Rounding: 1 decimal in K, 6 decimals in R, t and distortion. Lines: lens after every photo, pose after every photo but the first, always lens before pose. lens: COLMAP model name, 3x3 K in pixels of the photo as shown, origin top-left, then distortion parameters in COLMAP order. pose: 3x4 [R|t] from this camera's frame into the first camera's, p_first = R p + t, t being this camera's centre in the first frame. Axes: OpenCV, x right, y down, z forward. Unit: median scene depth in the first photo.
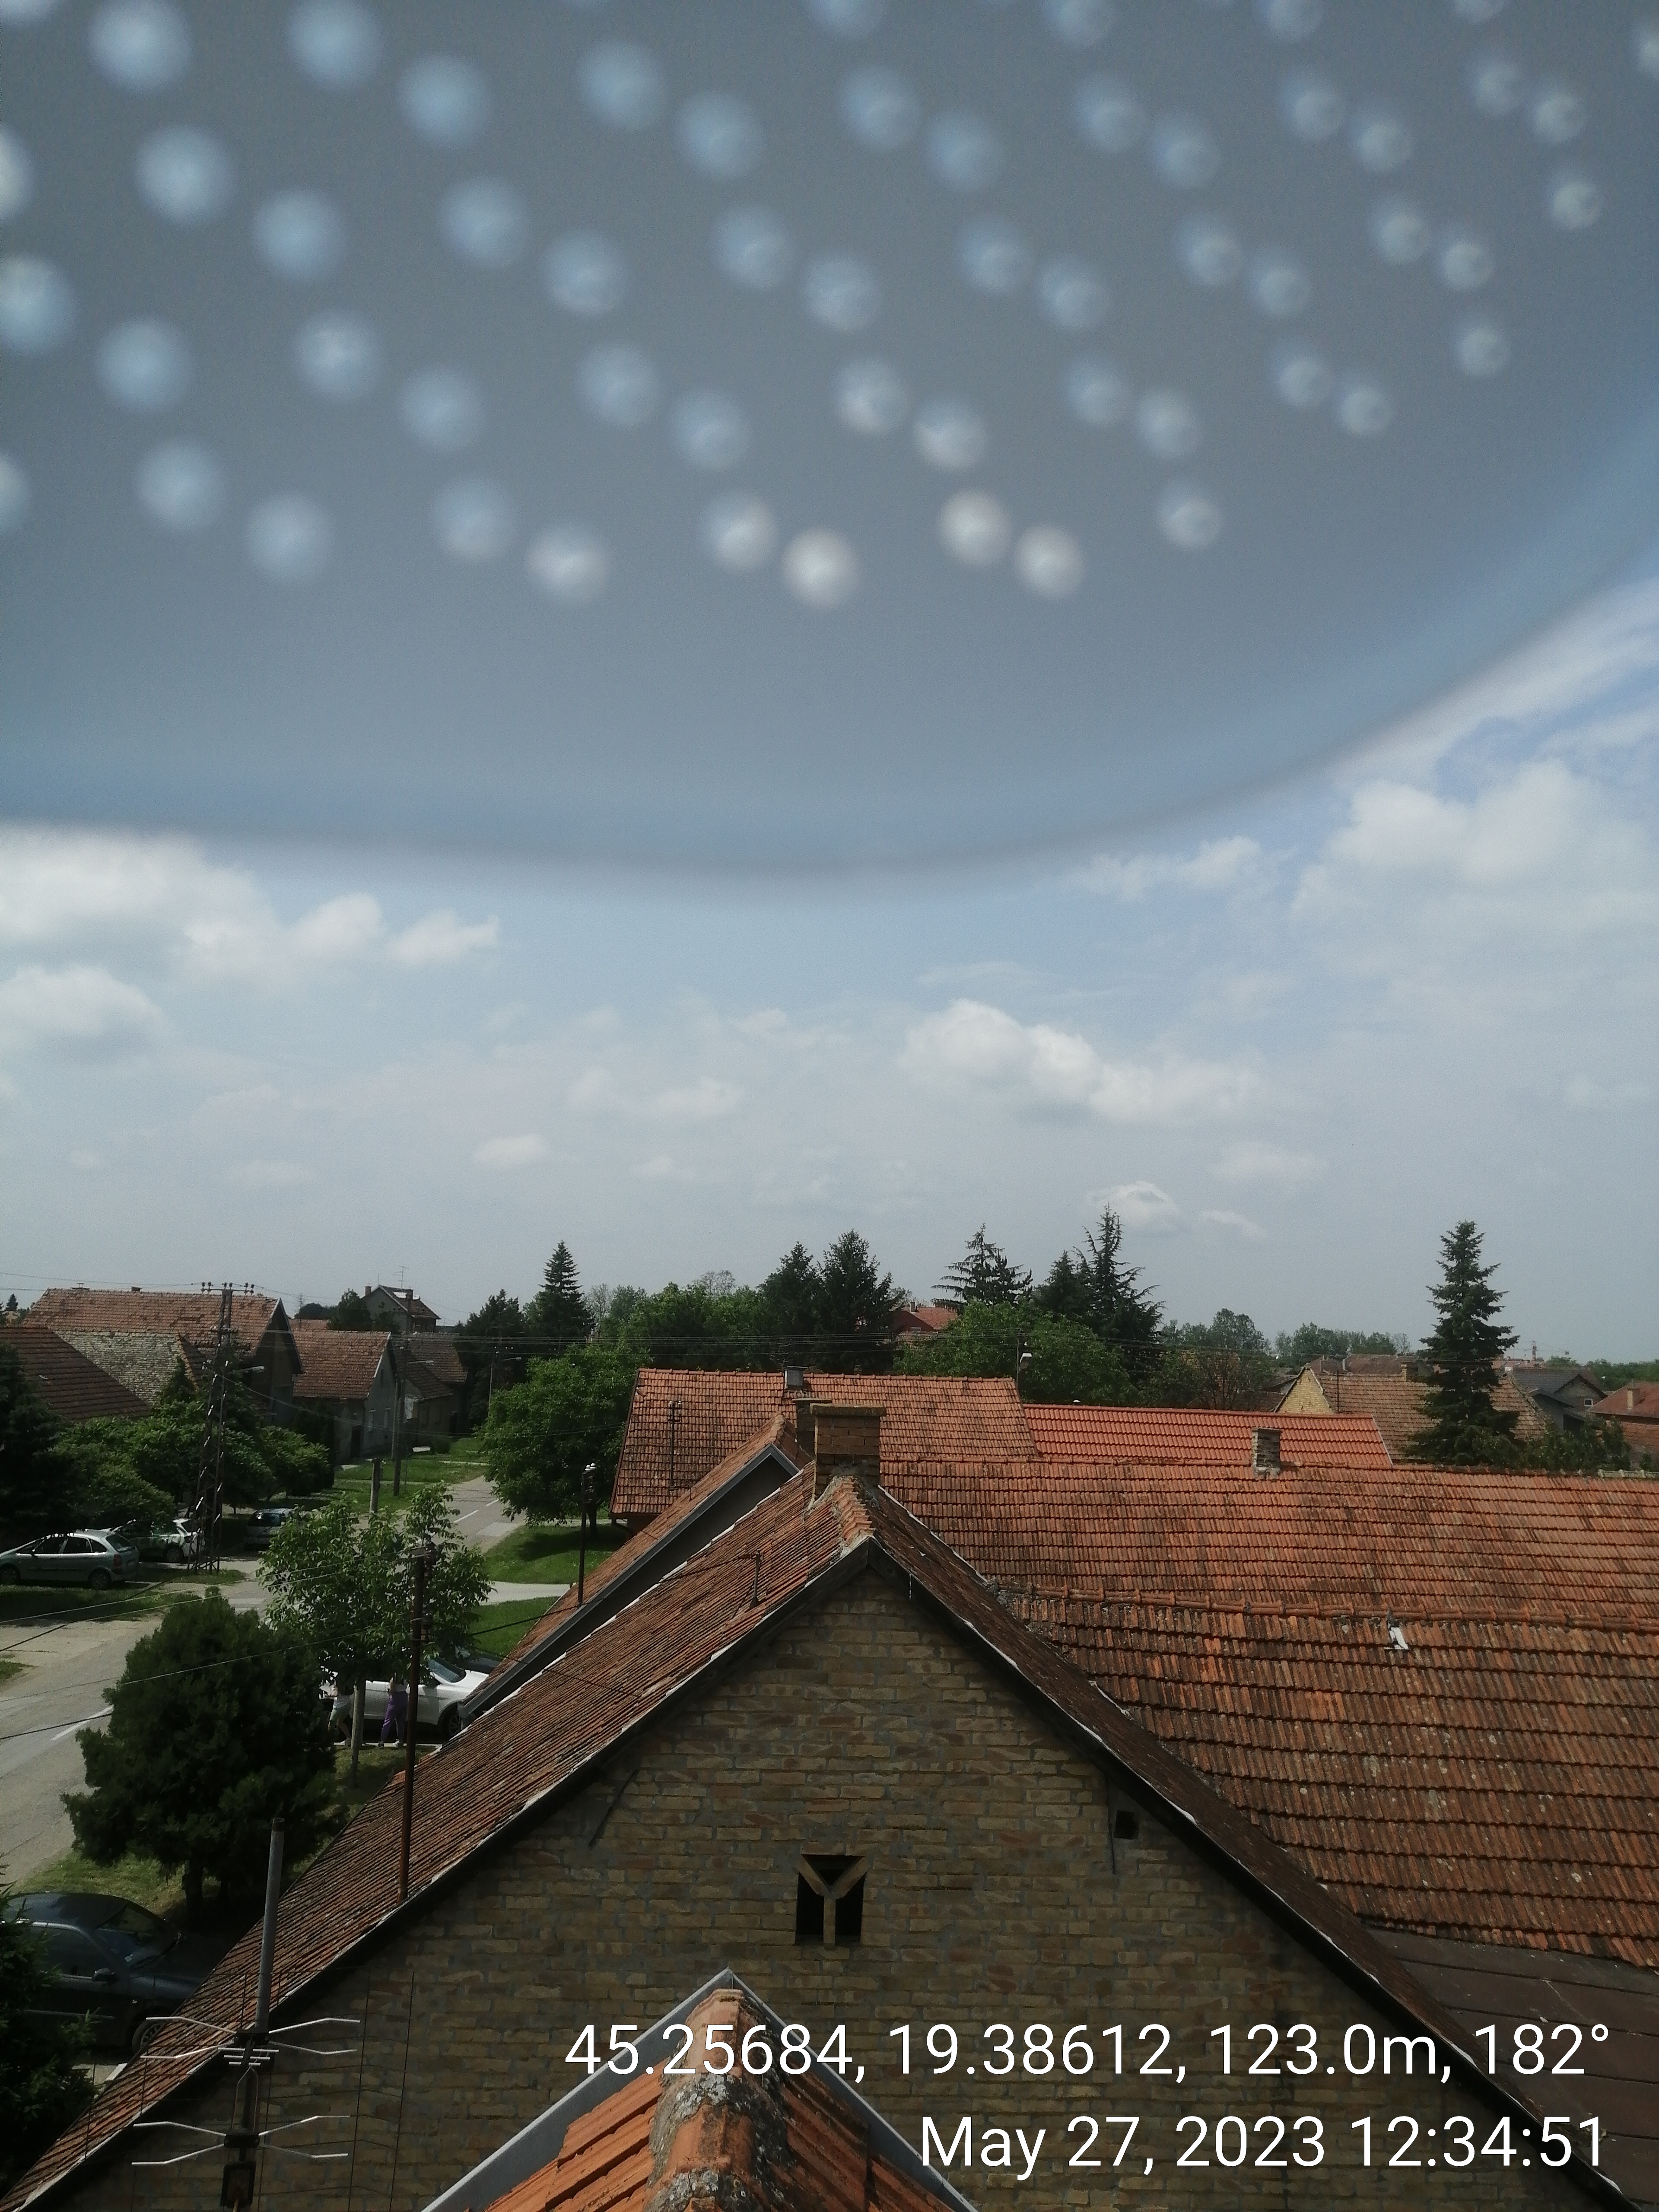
lens RADIAL K [[1722.0, 0, 829.5], [0, 1722.0, 1106.0], [0, 0, 1]] dist [0.024481, 0.007020]
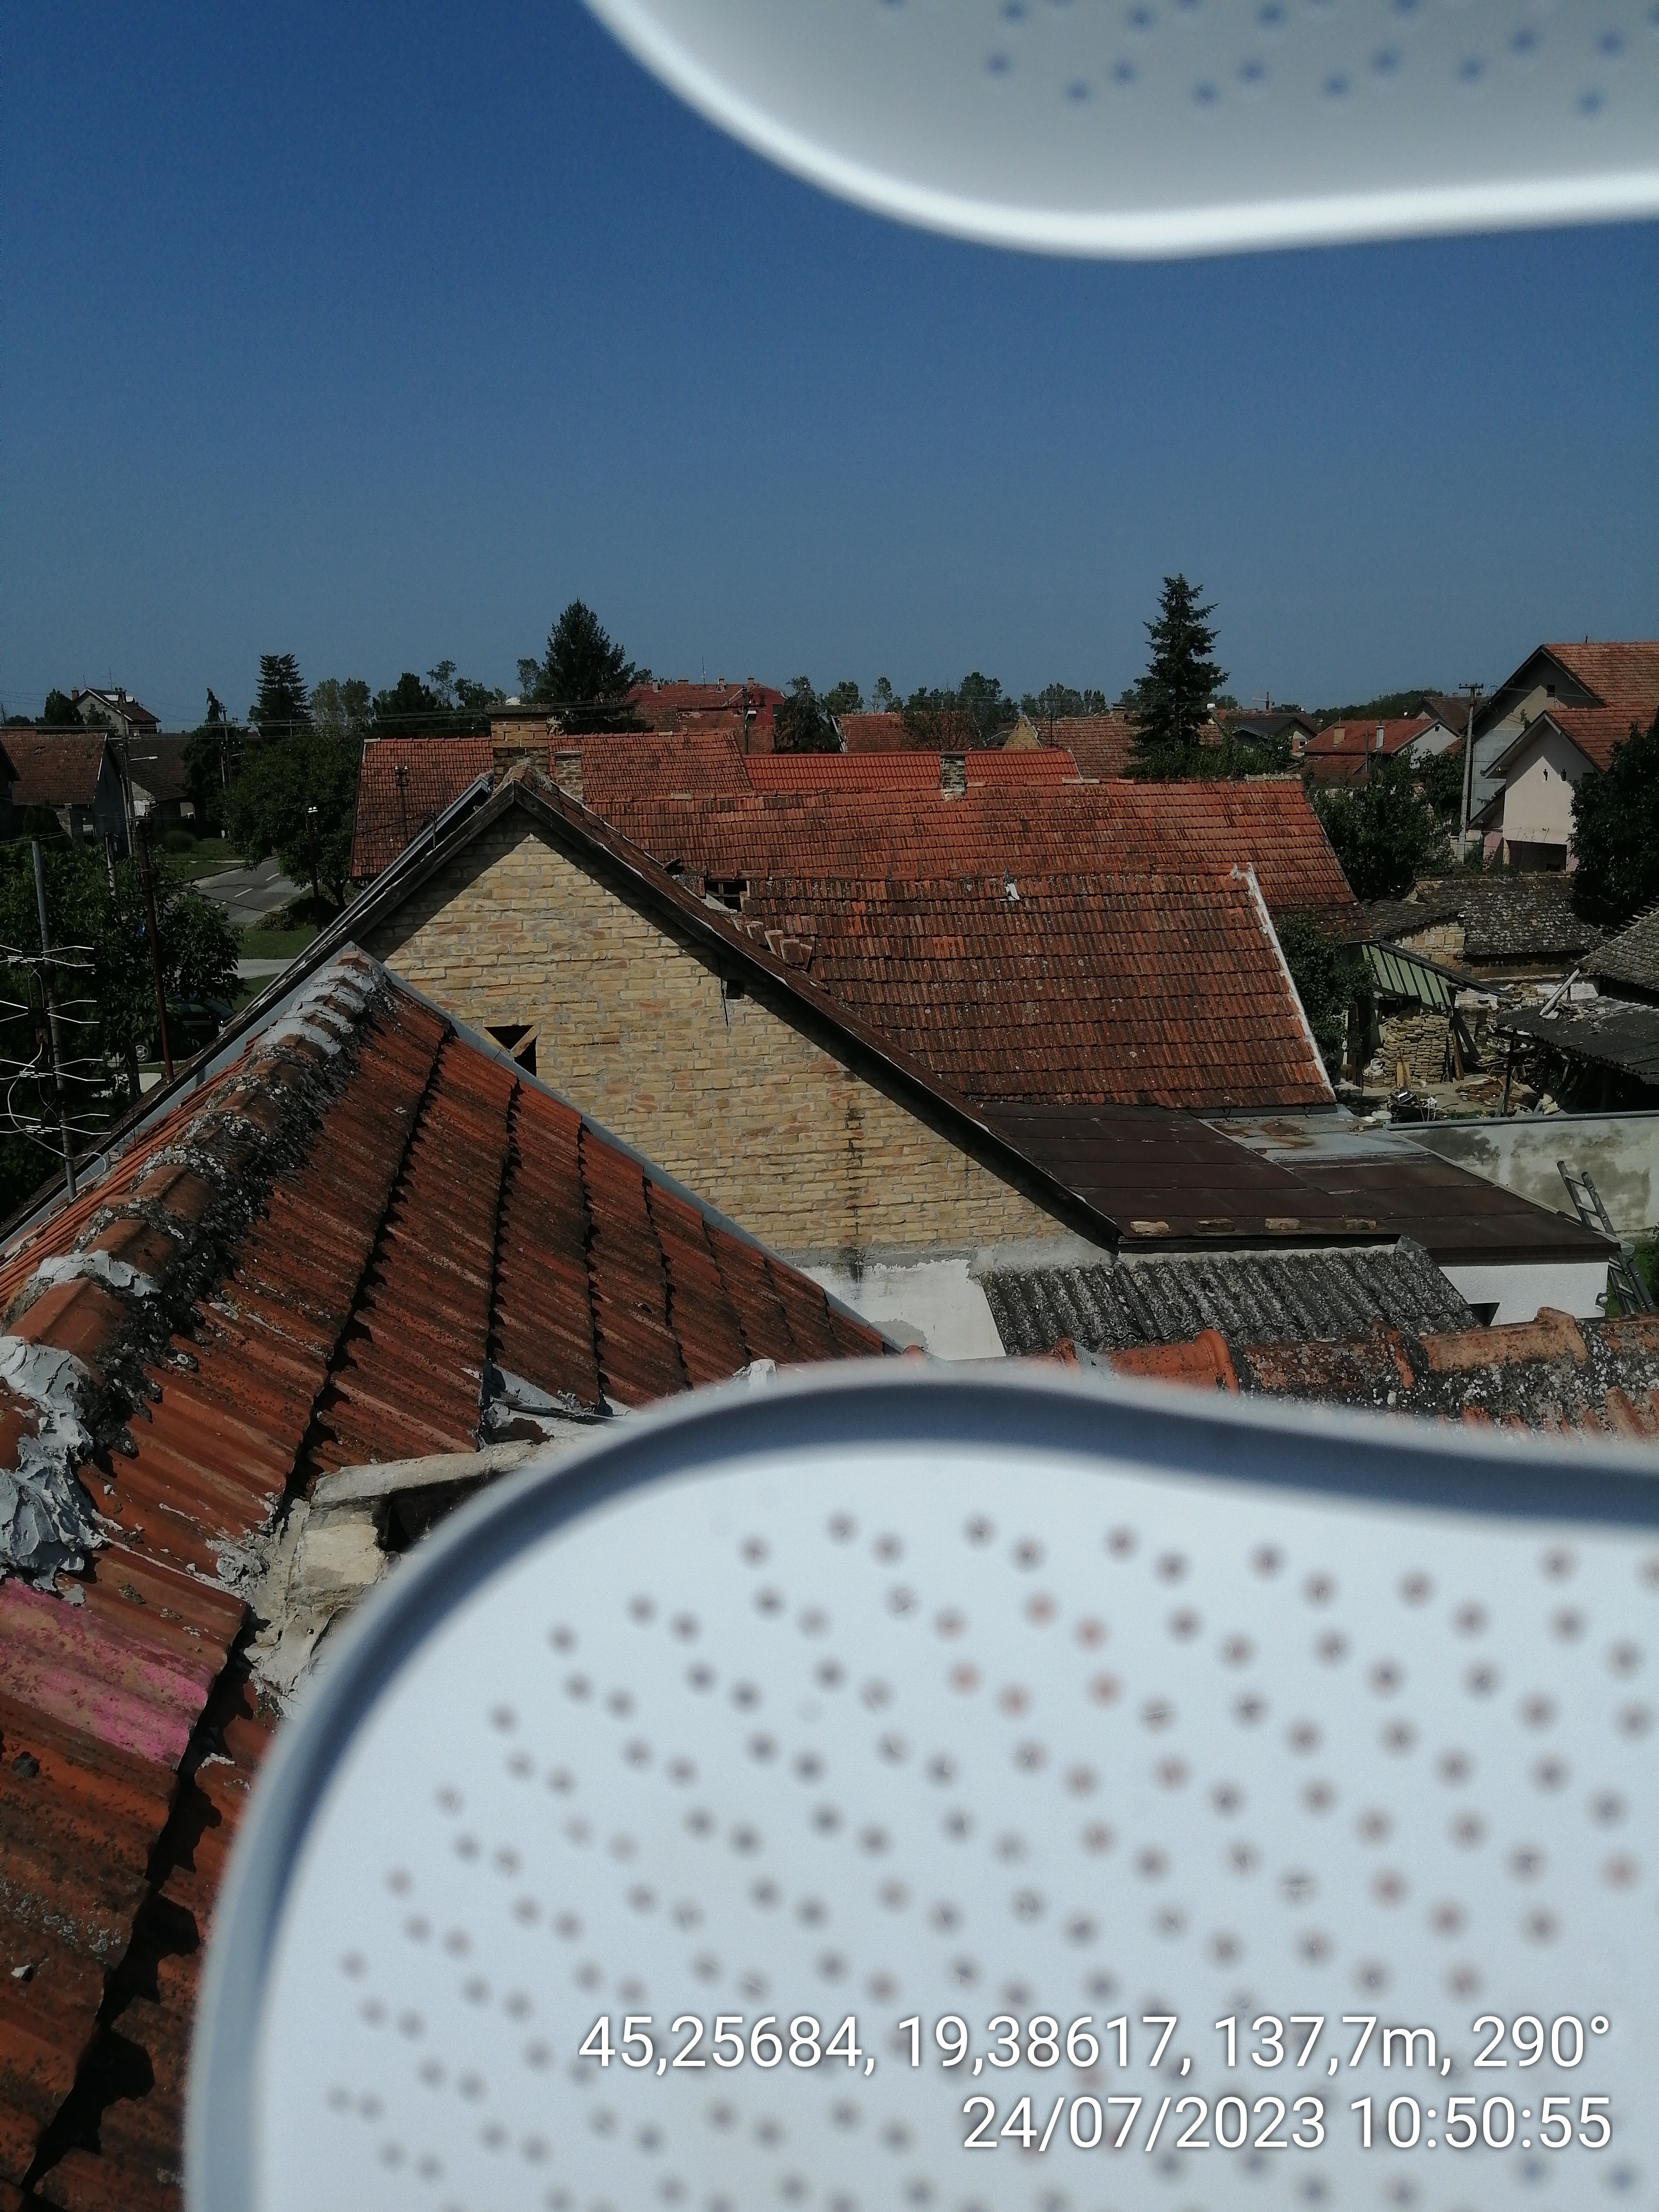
lens RADIAL K [[1719.3, 0, 824.6], [0, 1719.3, 1098.4], [0, 0, 1]] dist [0.092303, -0.269162]
pose [[0.989233, -0.079720, 0.122728, 0.072281], [0.033039, 0.938614, 0.343383, 0.047661], [-0.142569, -0.335631, 0.931142, -0.252498]]
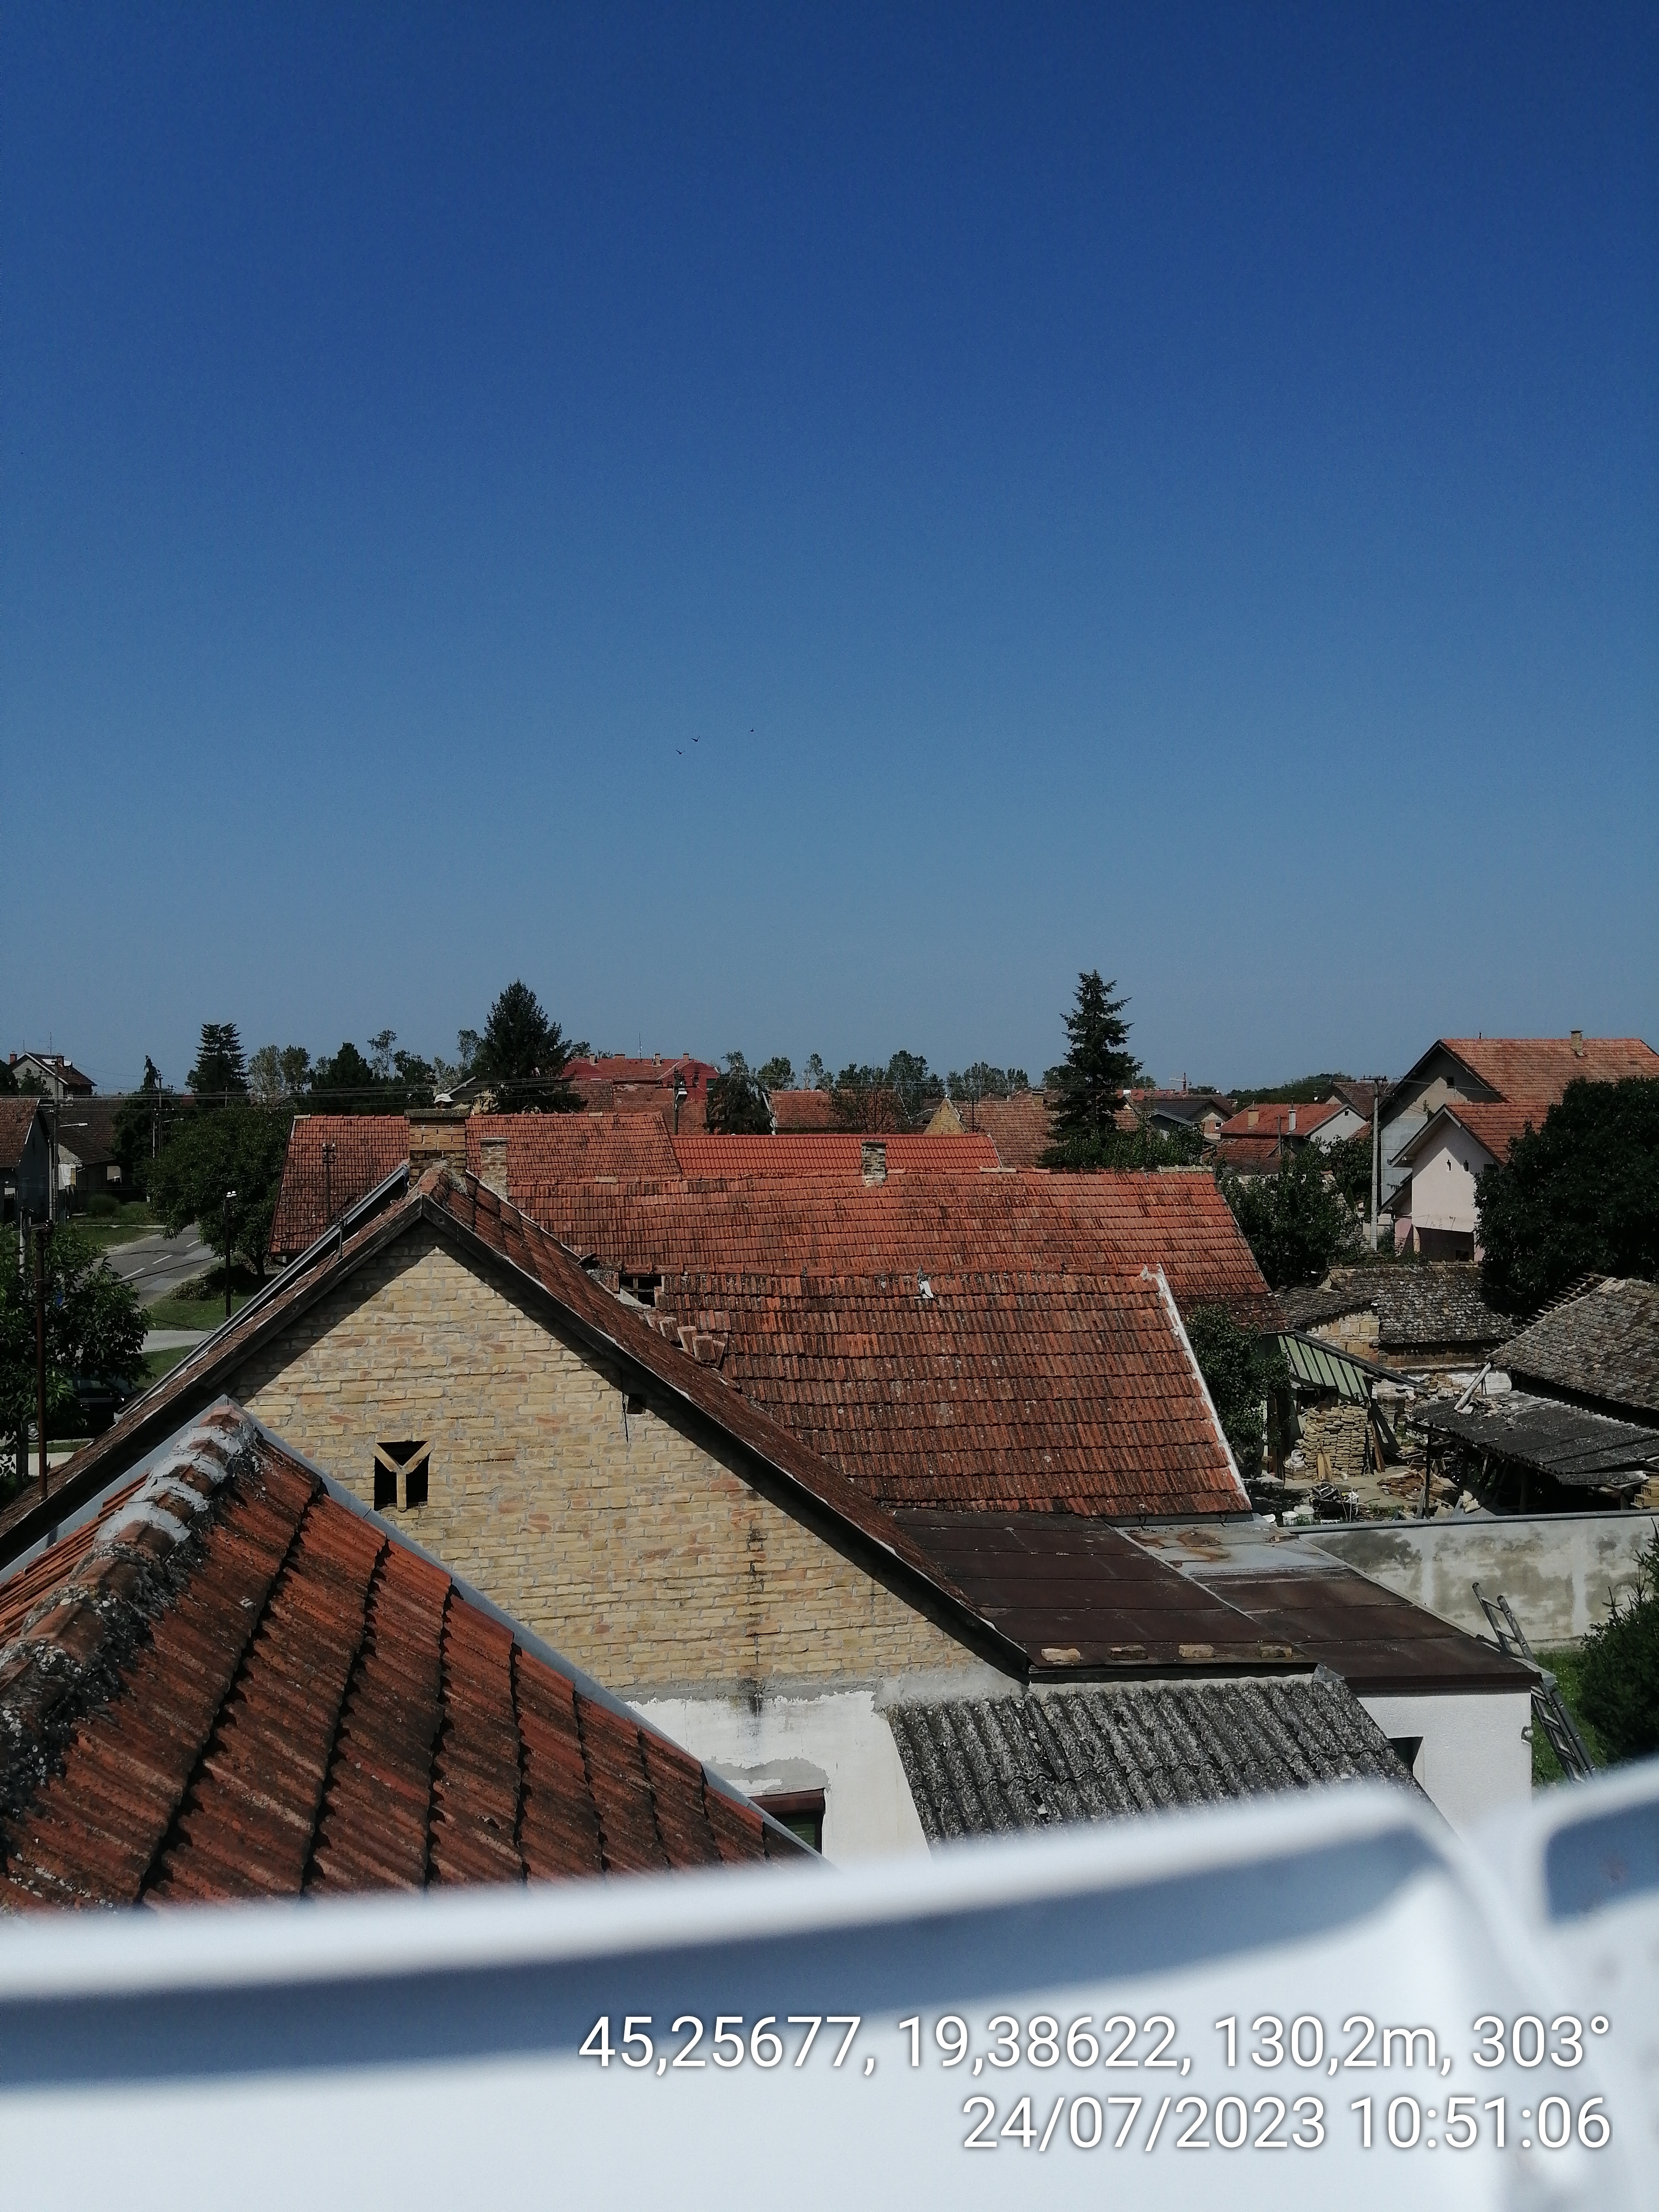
lens RADIAL K [[1722.0, 0, 829.5], [0, 1722.0, 1106.0], [0, 0, 1]] dist [0.024481, 0.007020]
pose [[0.983596, -0.033433, 0.177258, 0.092720], [0.007560, 0.989450, 0.144675, 0.010095], [-0.180225, -0.140962, 0.973473, -0.247719]]
